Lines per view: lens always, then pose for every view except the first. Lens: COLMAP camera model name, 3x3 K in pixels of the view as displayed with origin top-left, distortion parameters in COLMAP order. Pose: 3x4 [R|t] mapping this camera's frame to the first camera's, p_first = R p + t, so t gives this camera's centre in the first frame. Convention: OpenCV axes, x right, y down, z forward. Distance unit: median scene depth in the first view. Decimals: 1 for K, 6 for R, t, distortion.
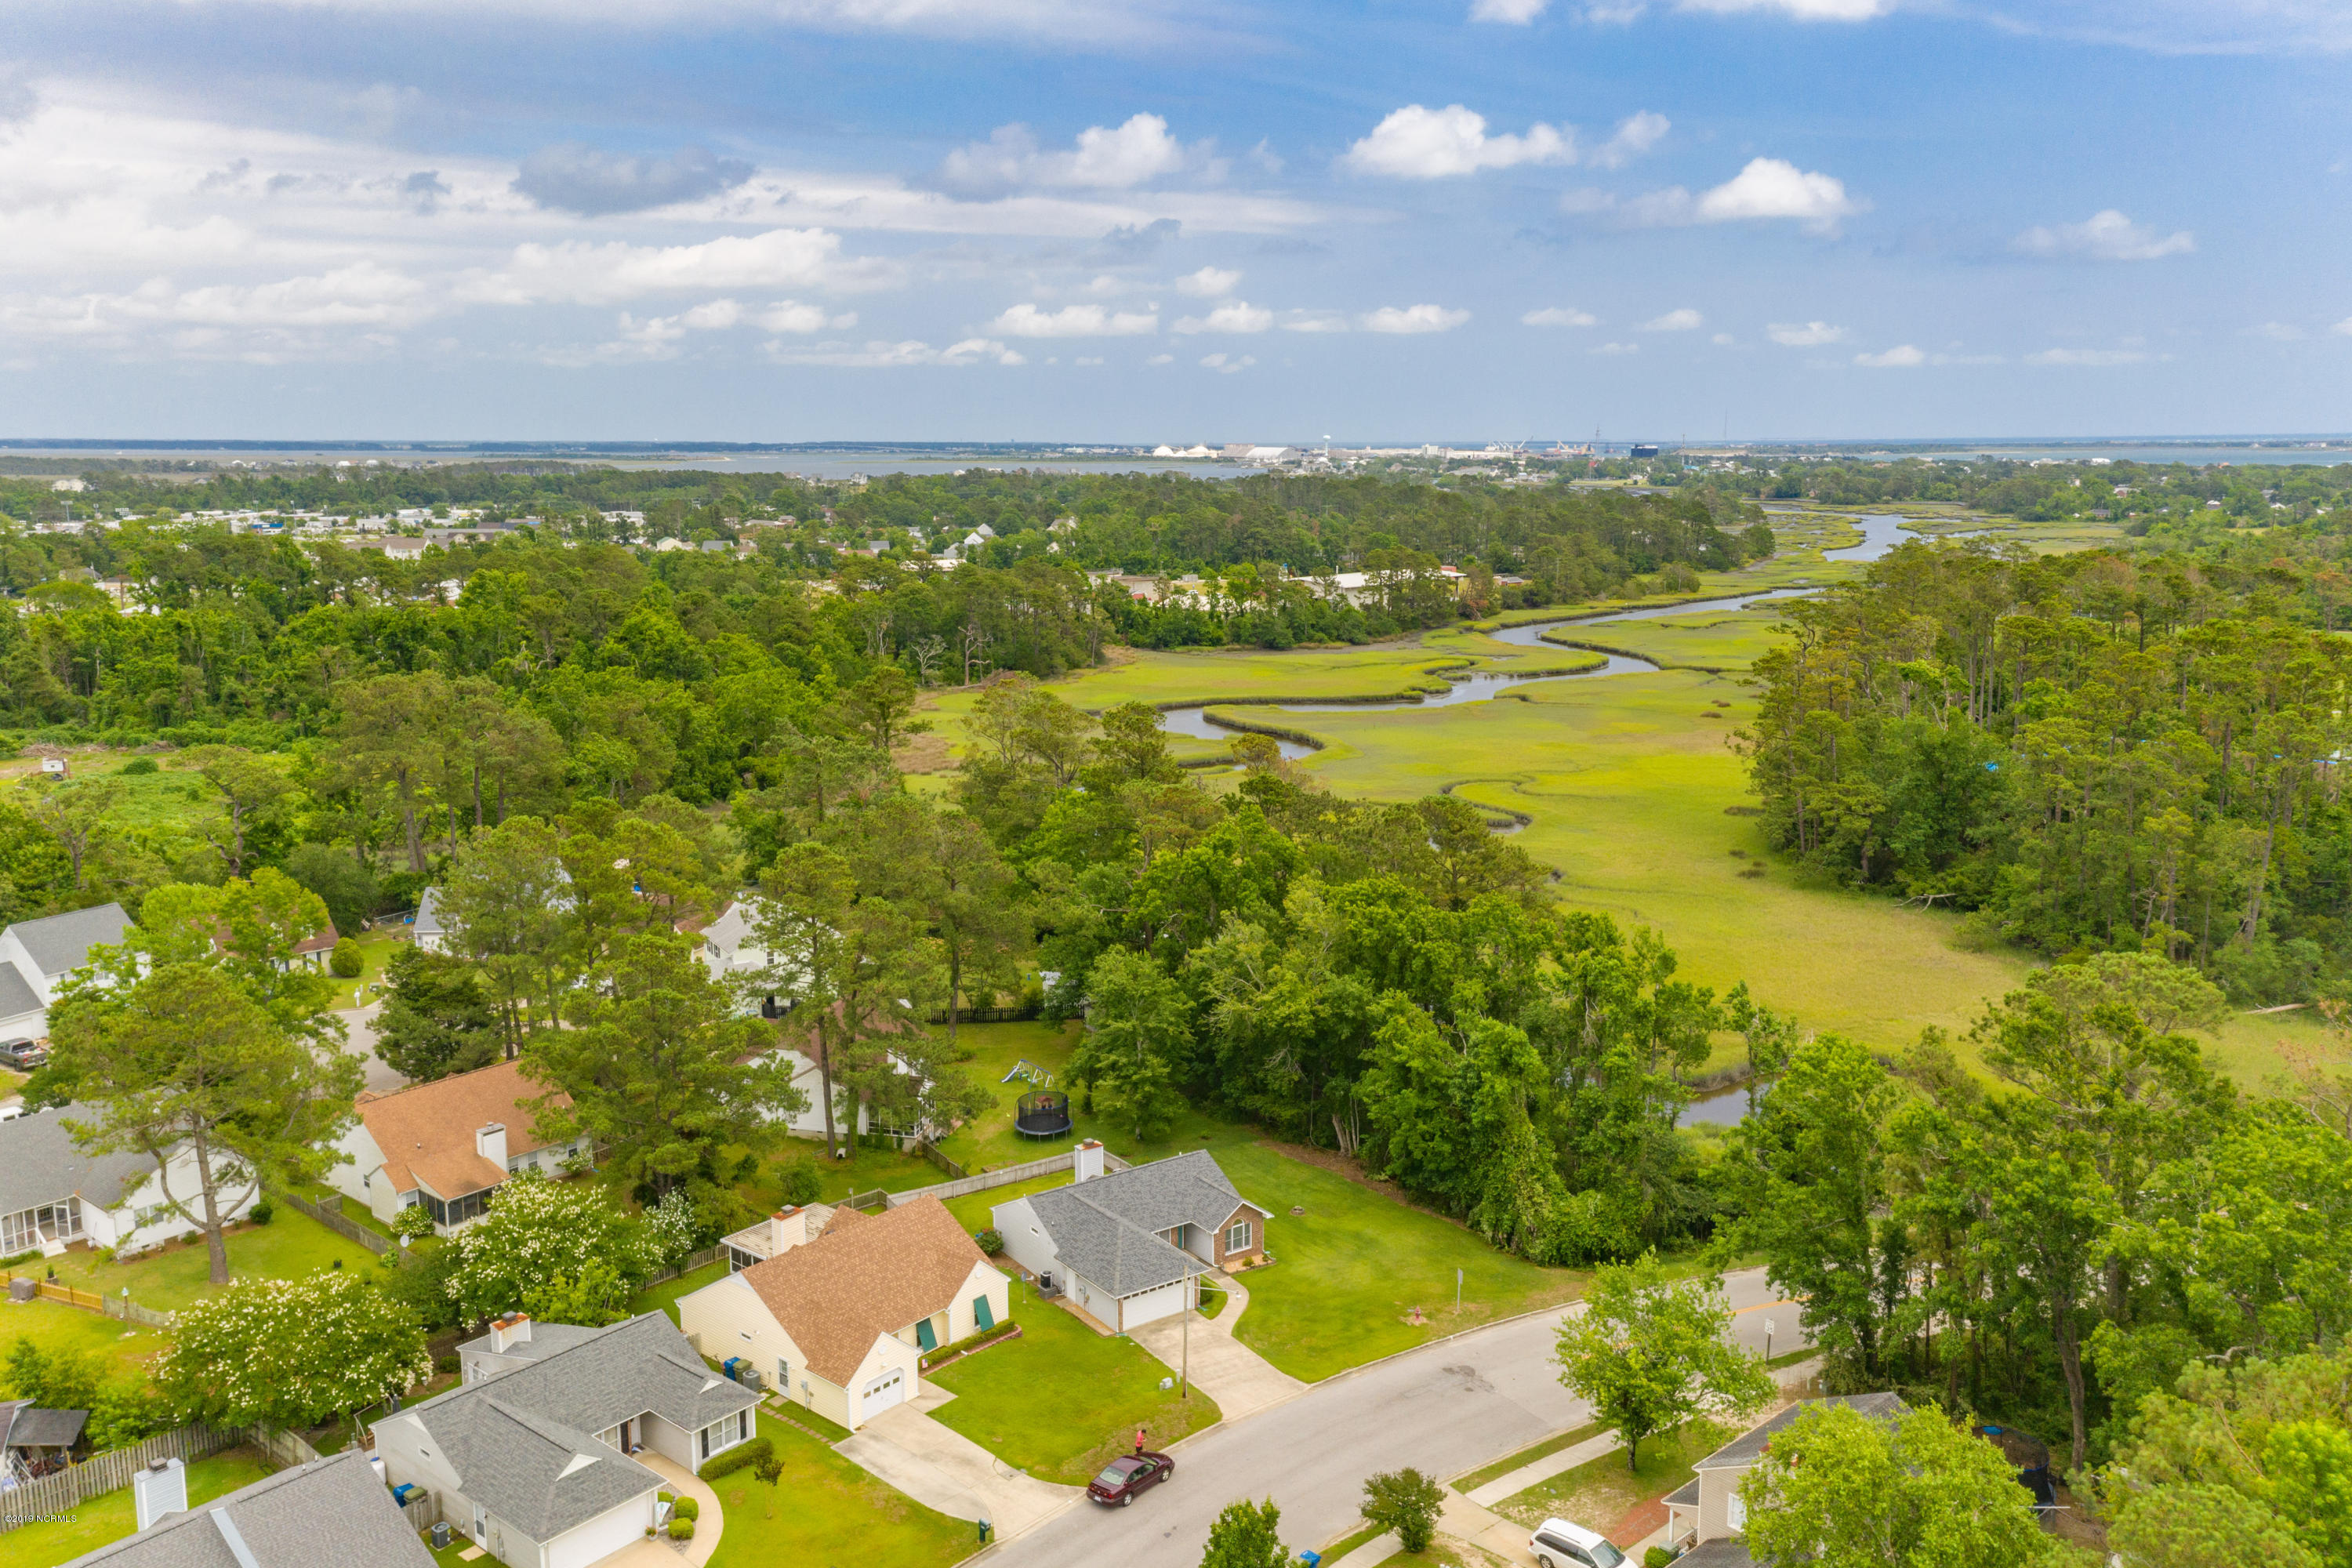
lens RADIAL K [[1894.2, 0, 1176.0], [0, 1894.2, 784.0], [0, 0, 1]] dist [0.030696, -0.002782]
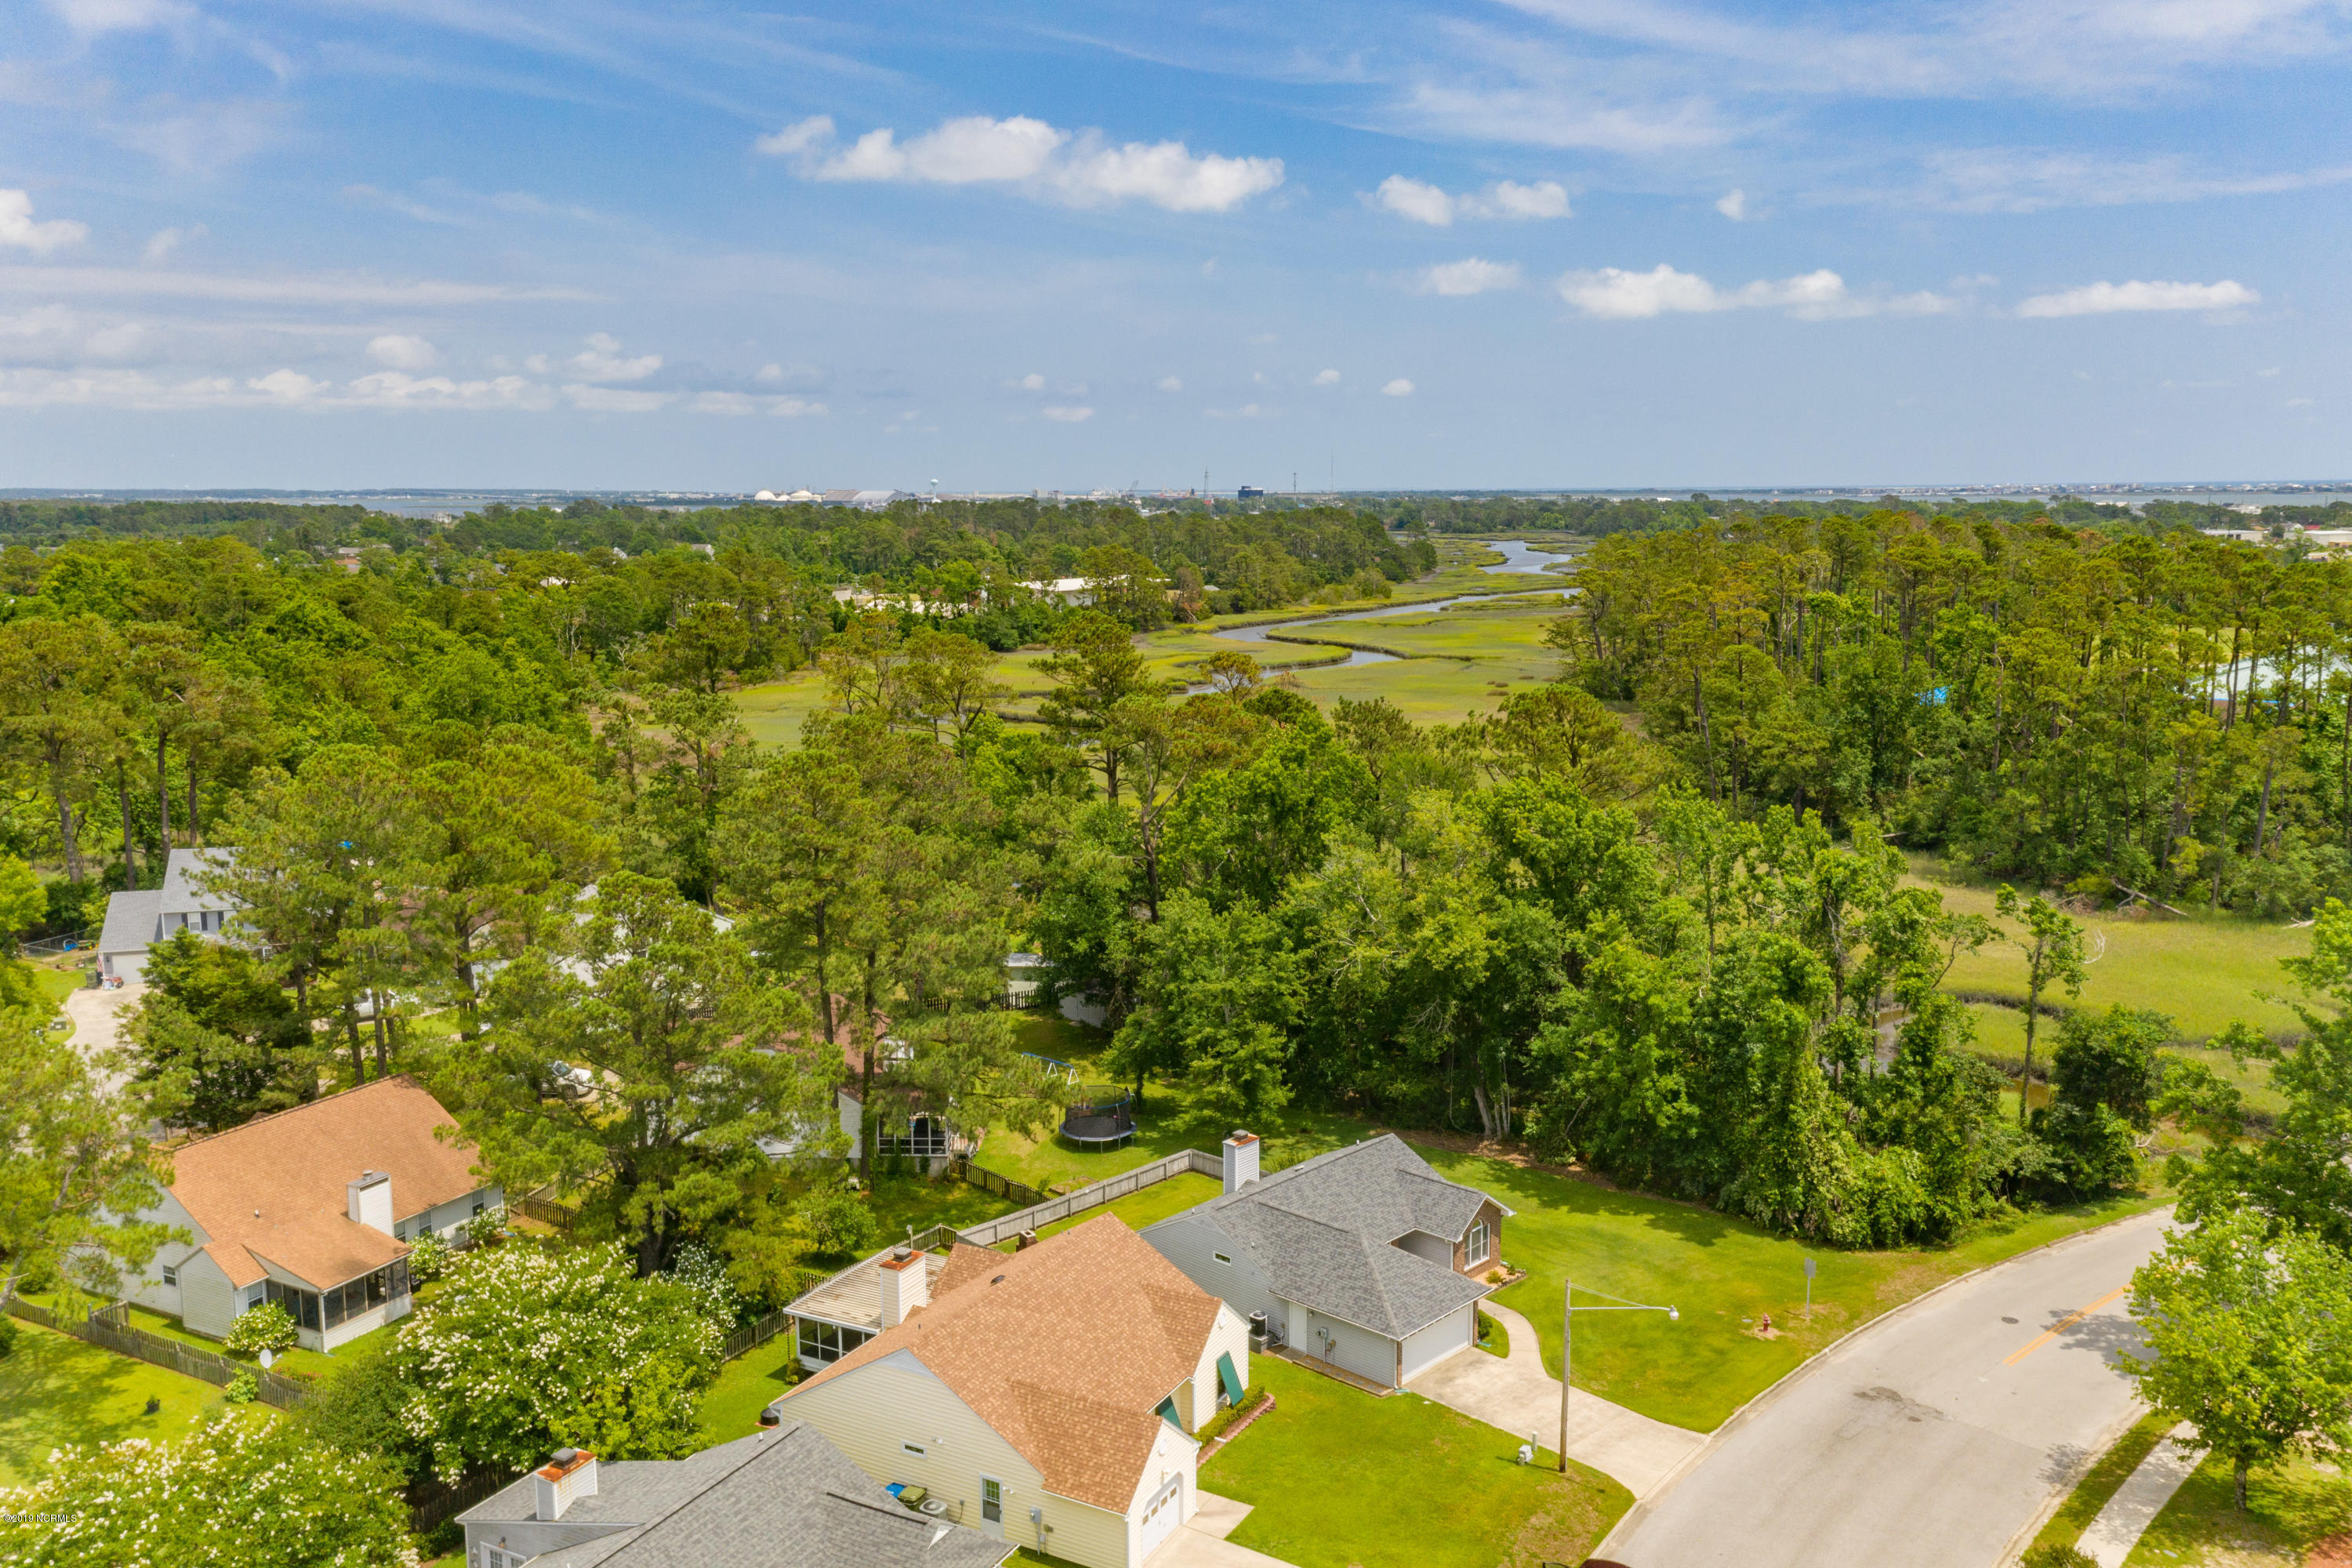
lens RADIAL K [[1894.2, 0, 1176.0], [0, 1894.2, 784.0], [0, 0, 1]] dist [0.030696, -0.002782]
pose [[0.977393, -0.034360, 0.208620, -0.226423], [0.040035, 0.998933, -0.023041, 0.072106], [-0.207605, 0.030872, 0.977725, 0.296709]]
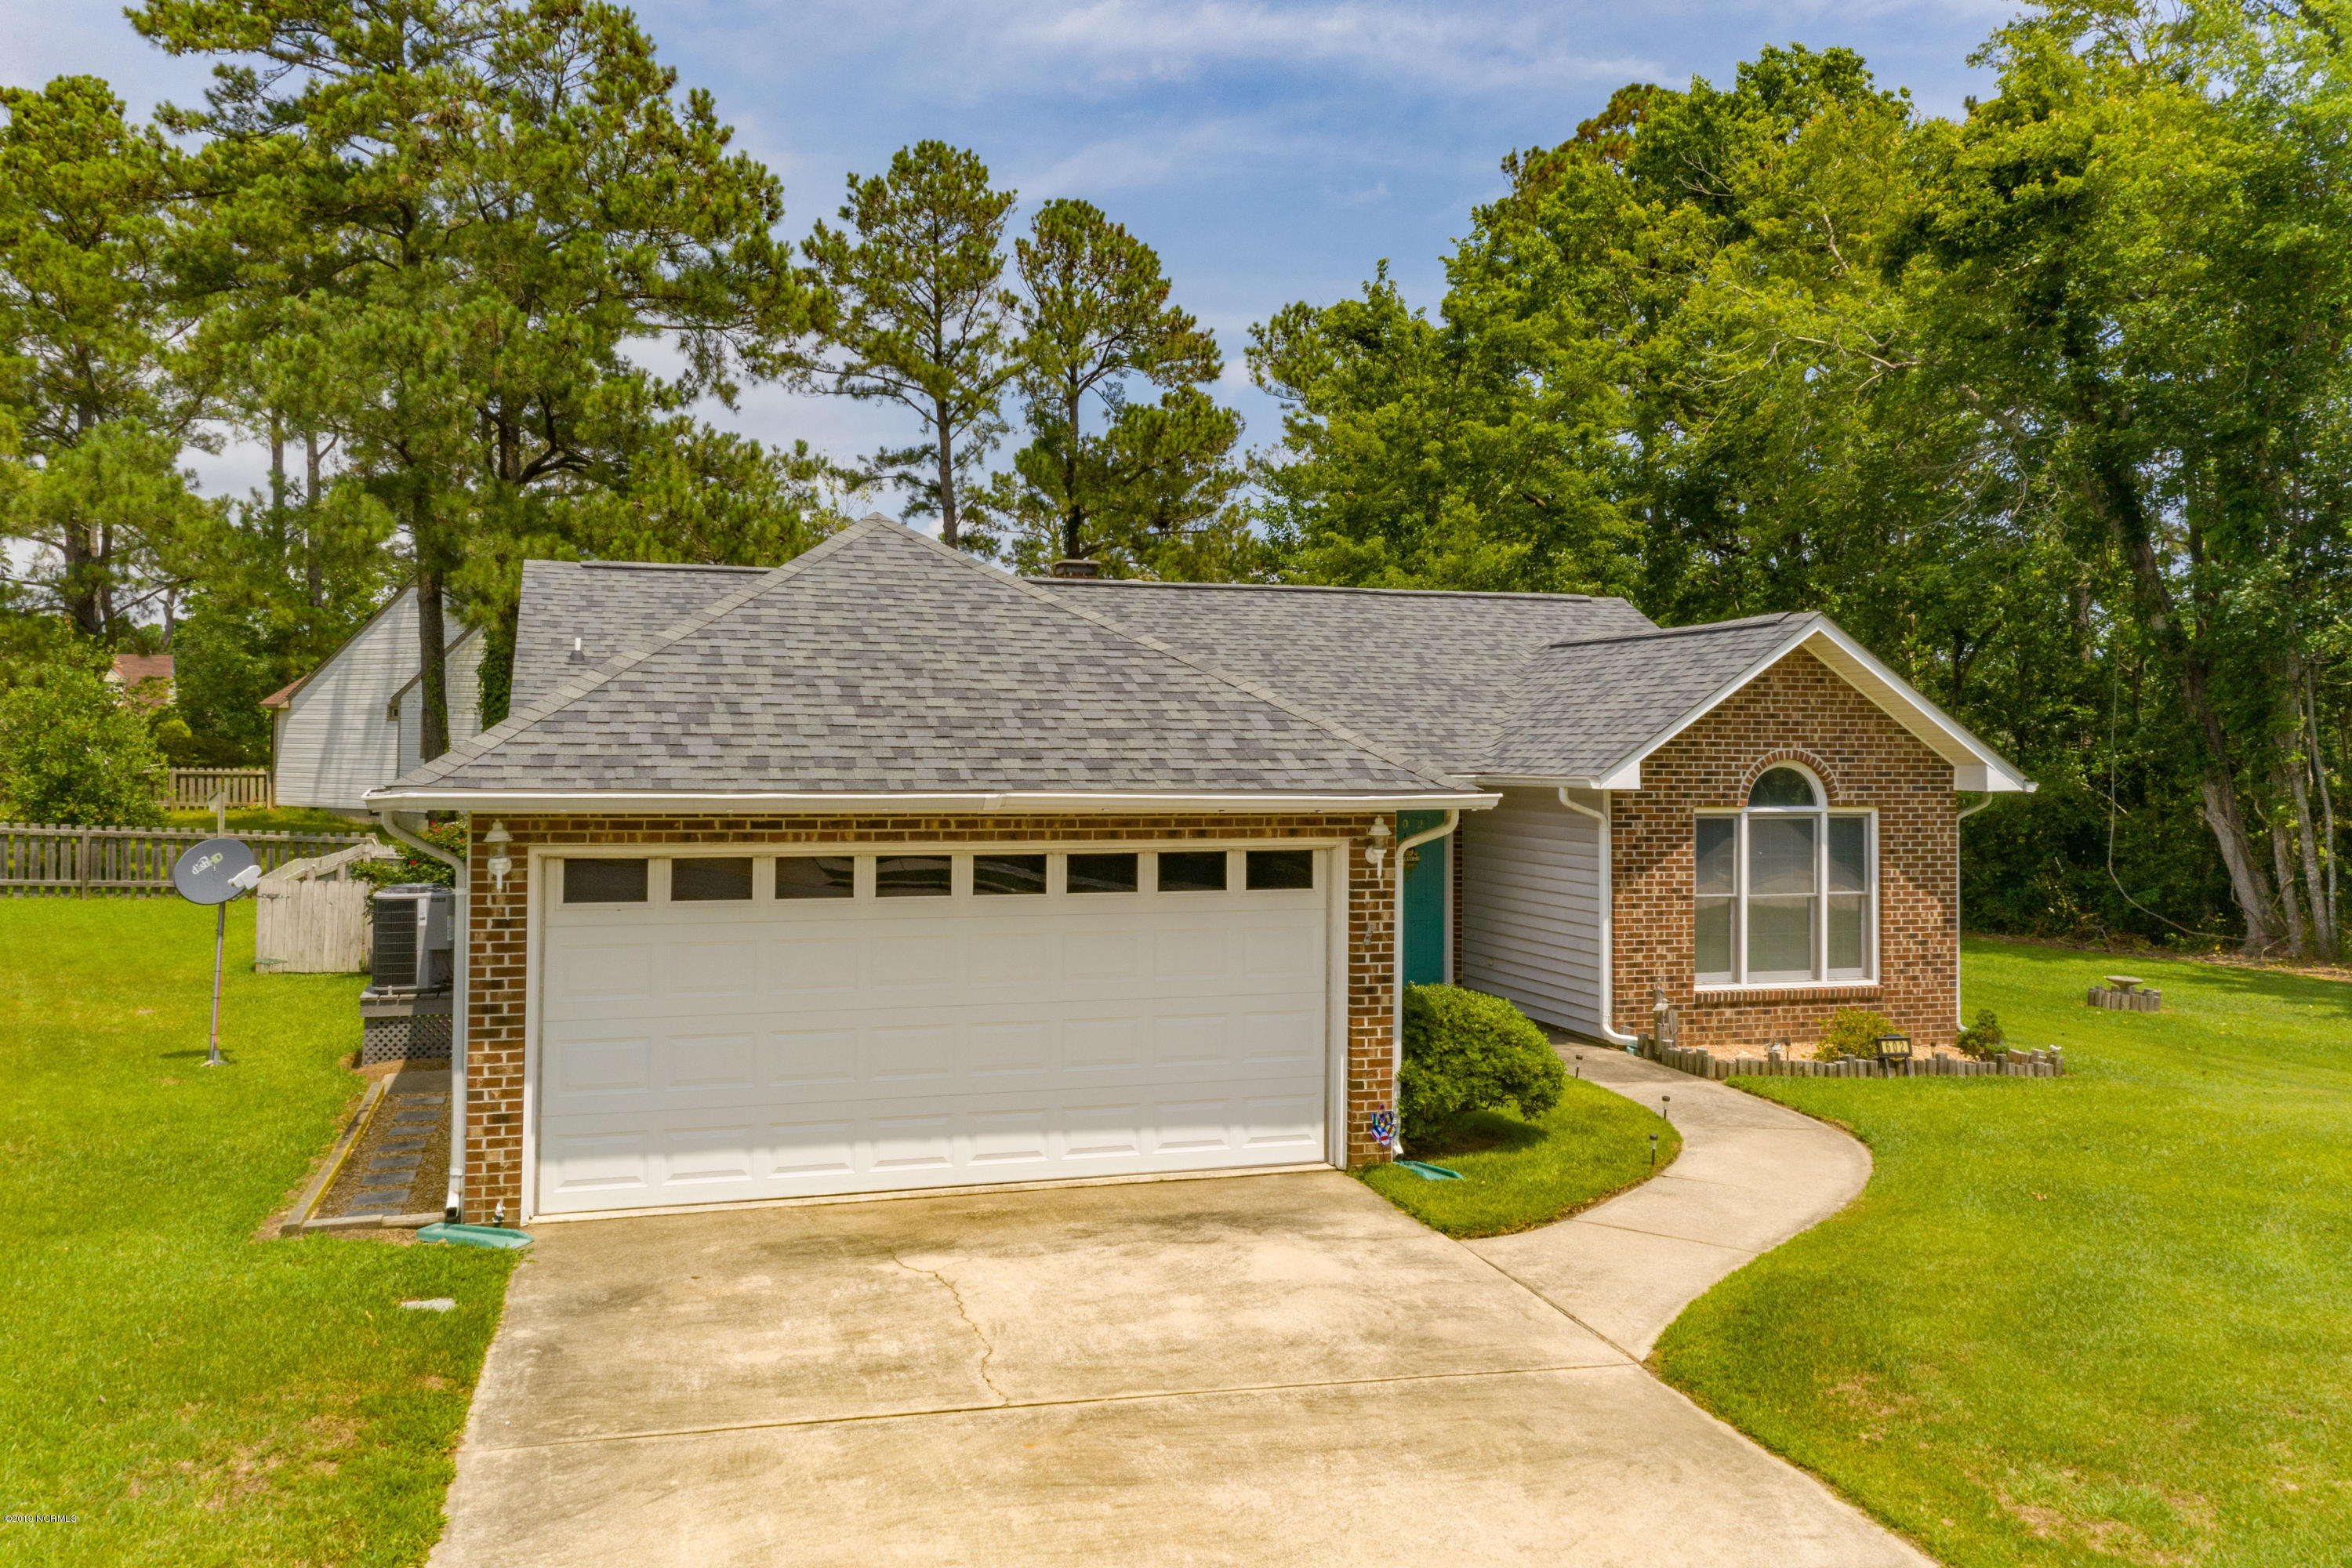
lens RADIAL K [[1888.7, 0, 1179.9], [0, 1888.7, 677.5], [0, 0, 1]] dist [0.043049, -0.007170]
pose [[0.957406, 0.003160, -0.288728, 0.030412], [-0.065997, 0.975865, -0.208163, 0.255363], [0.281102, 0.218352, 0.934507, 0.834726]]
